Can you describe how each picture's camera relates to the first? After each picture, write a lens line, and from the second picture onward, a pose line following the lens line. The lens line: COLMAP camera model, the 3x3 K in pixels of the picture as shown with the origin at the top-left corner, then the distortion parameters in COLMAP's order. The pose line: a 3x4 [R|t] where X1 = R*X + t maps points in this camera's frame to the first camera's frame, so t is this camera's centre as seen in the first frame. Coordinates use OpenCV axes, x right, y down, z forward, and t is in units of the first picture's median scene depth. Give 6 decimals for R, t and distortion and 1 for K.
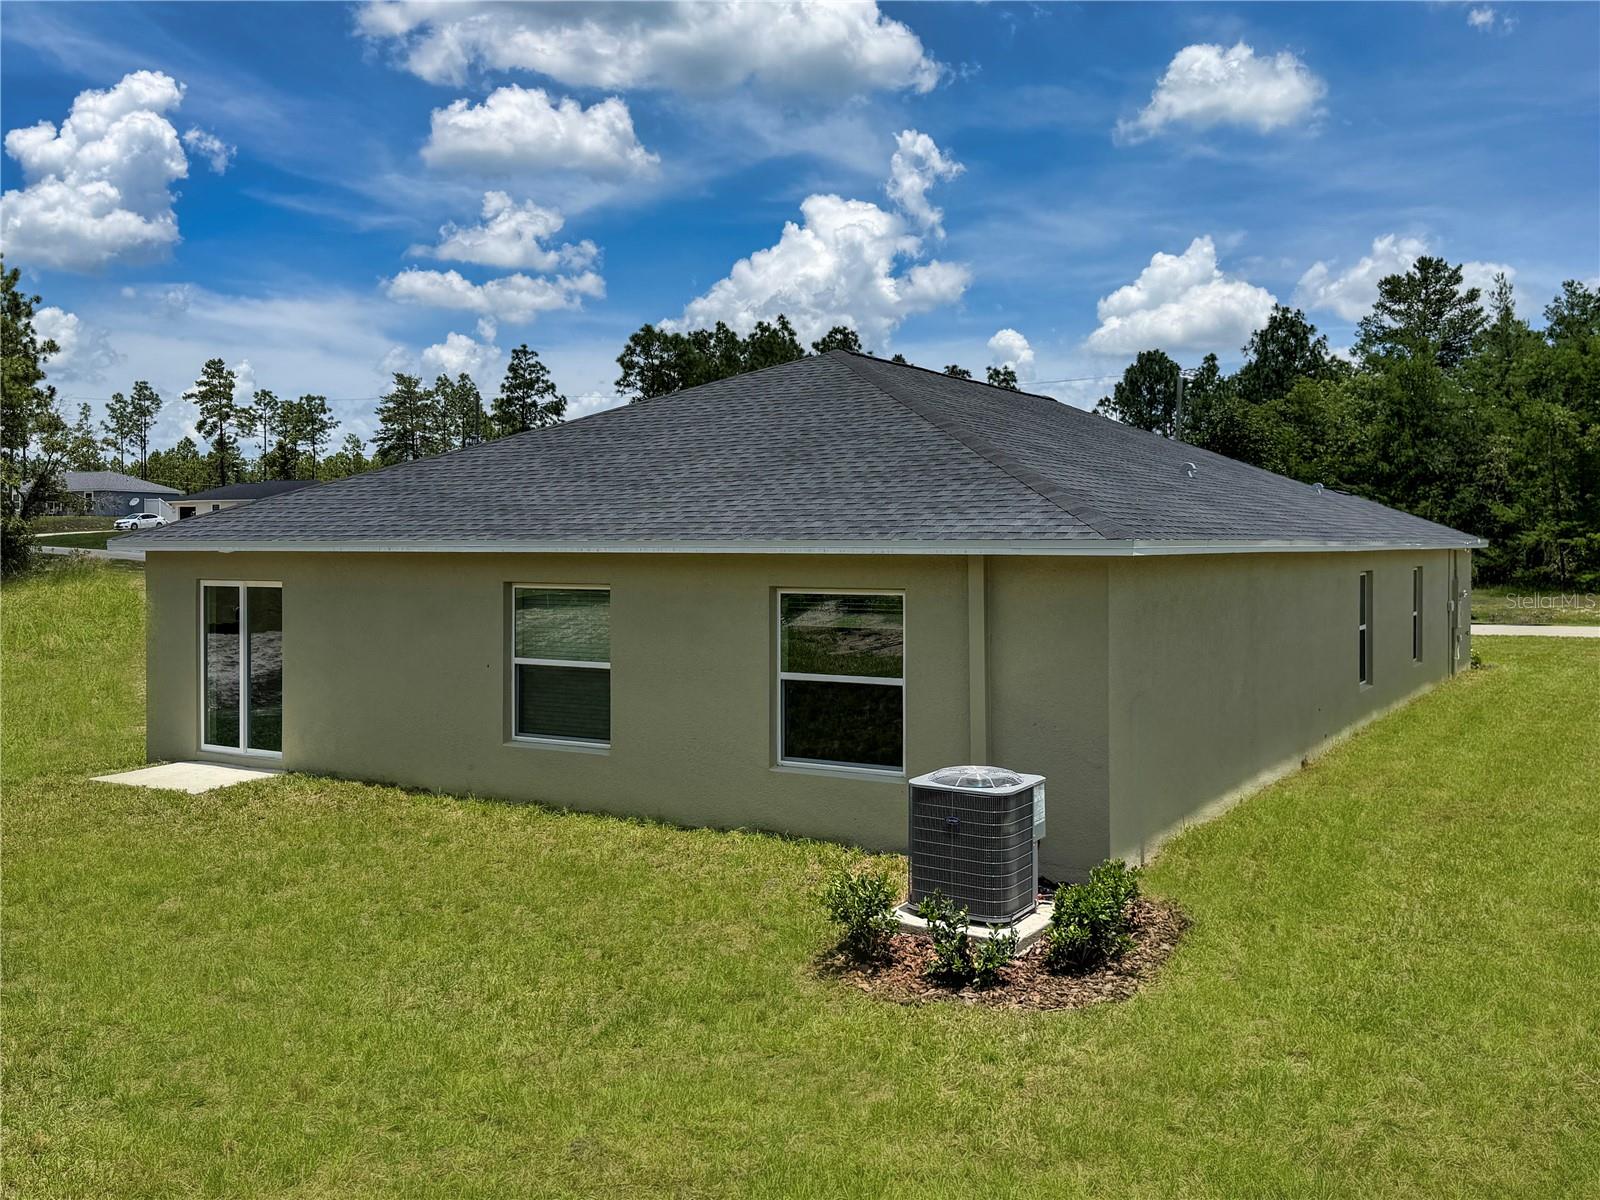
lens RADIAL K [[1477.9, 0, 821.8], [0, 1477.9, 601.4], [0, 0, 1]] dist [0.081959, -0.011535]
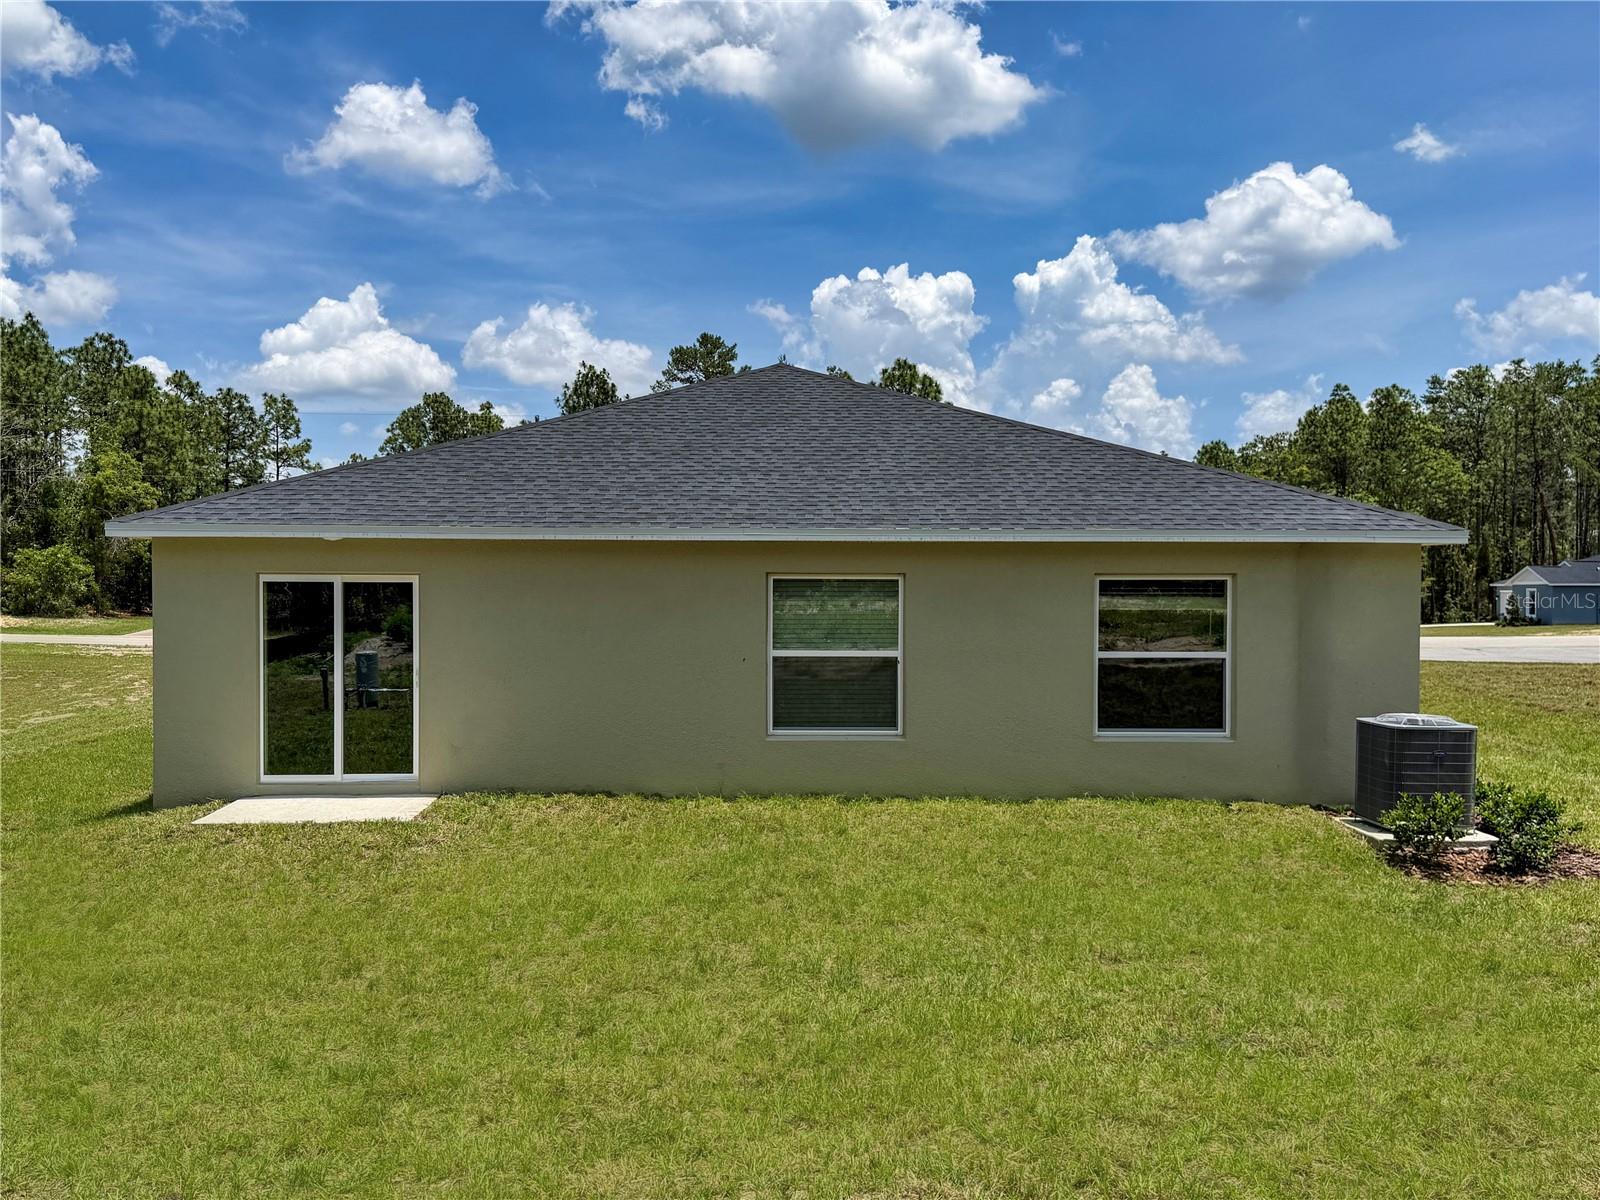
lens RADIAL K [[1477.9, 0, 821.8], [0, 1477.9, 601.4], [0, 0, 1]] dist [0.081959, -0.011535]
pose [[0.831929, 0.003133, 0.554873, -0.118877], [0.016479, 0.999403, -0.030352, 0.005975], [-0.554637, 0.034394, 0.831381, 0.028217]]
